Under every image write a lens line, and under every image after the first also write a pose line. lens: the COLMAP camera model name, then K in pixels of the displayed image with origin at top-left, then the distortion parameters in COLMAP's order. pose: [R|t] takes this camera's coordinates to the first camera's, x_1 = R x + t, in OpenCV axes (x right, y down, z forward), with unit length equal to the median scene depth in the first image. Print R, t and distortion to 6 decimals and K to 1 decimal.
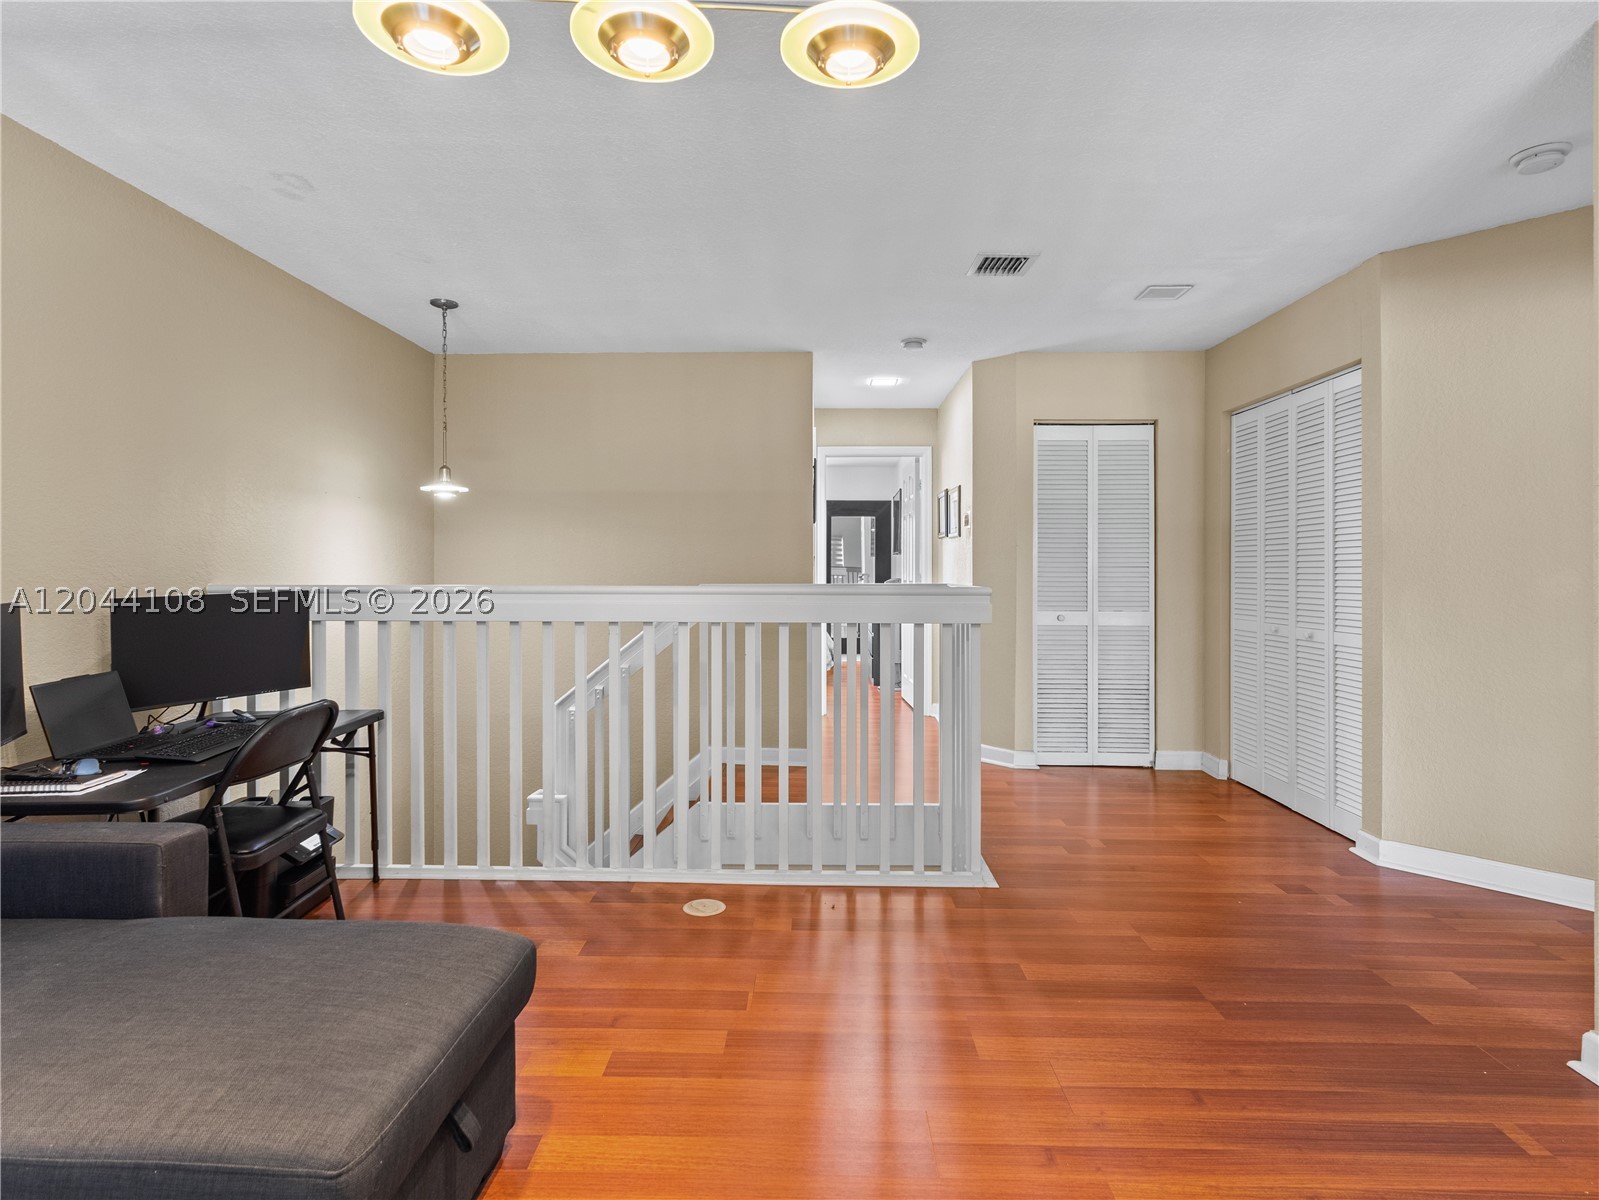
lens RADIAL K [[867.1, 0, 789.7], [0, 867.1, 561.7], [0, 0, 1]] dist [0.003176, 0.001435]
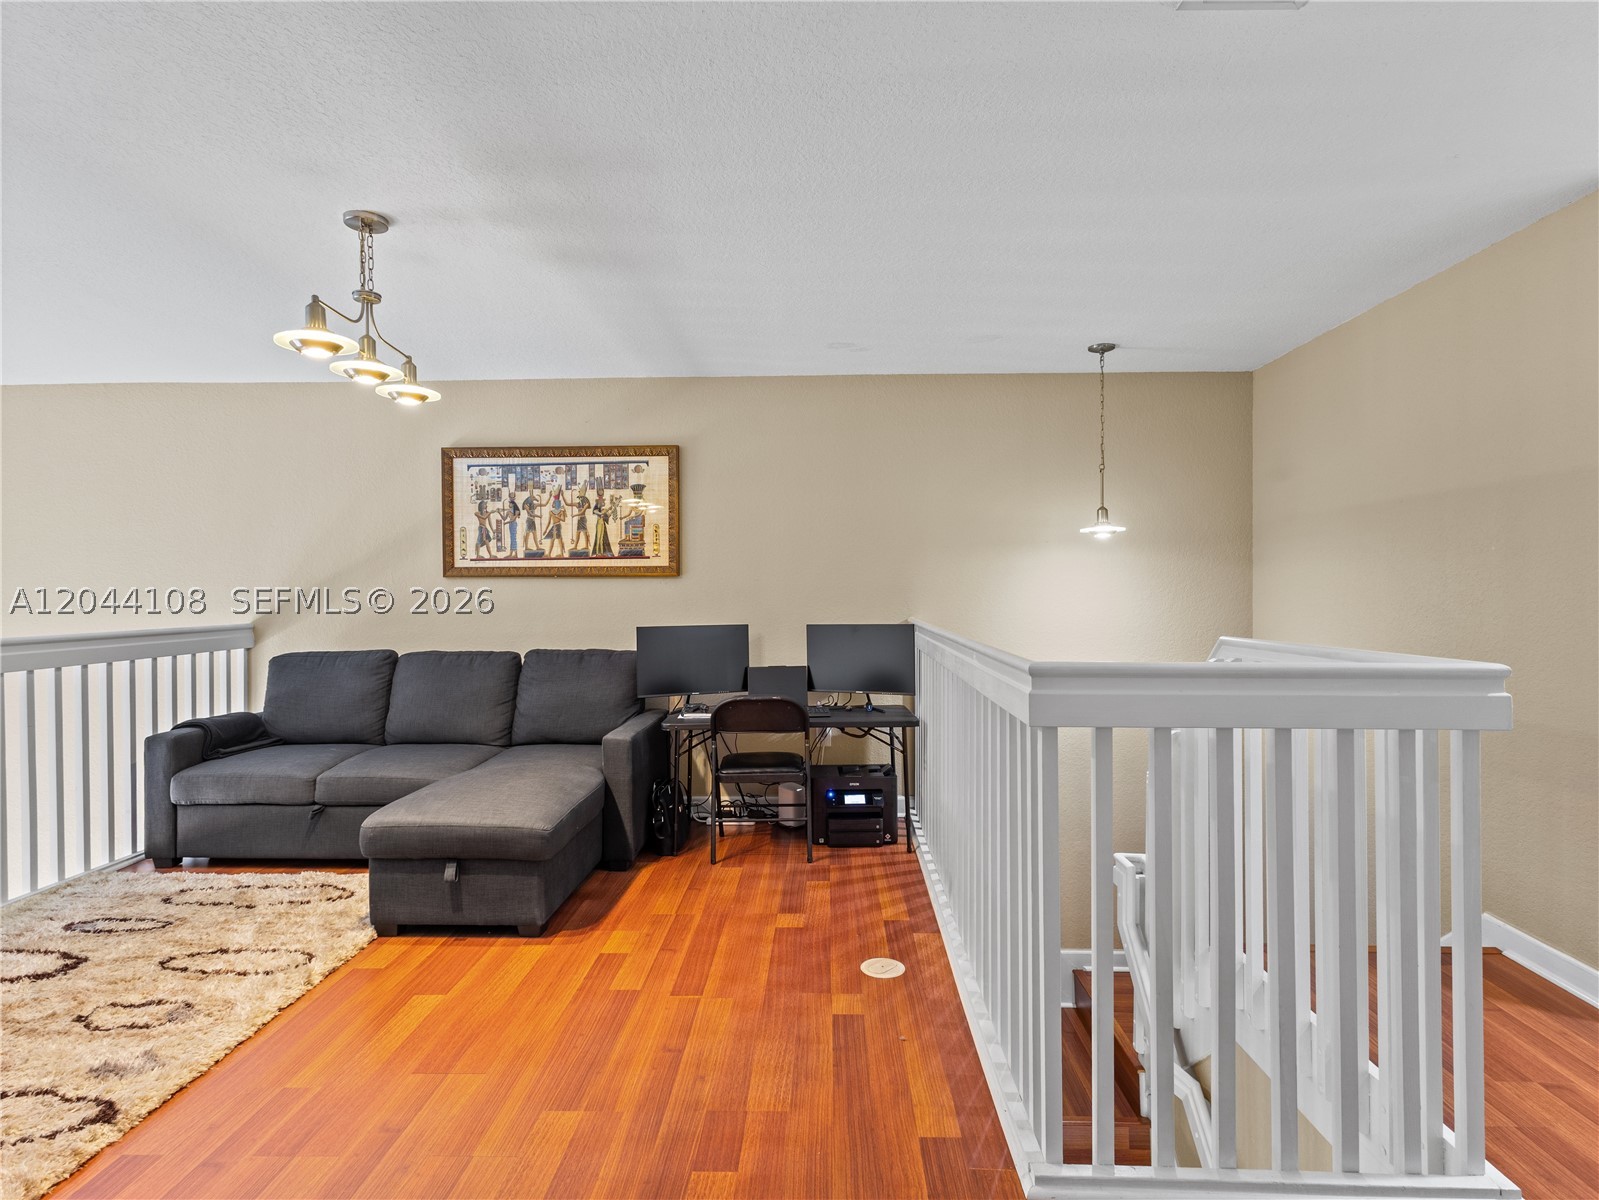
lens RADIAL K [[836.7, 0, 802.5], [0, 836.7, 600.6], [0, 0, 1]] dist [0.001375, 0.002546]
pose [[-0.005276, 0.000598, -0.999986, 0.786101], [0.001719, 0.999998, 0.000589, -0.003301], [0.999985, -0.001716, -0.005277, 0.883545]]
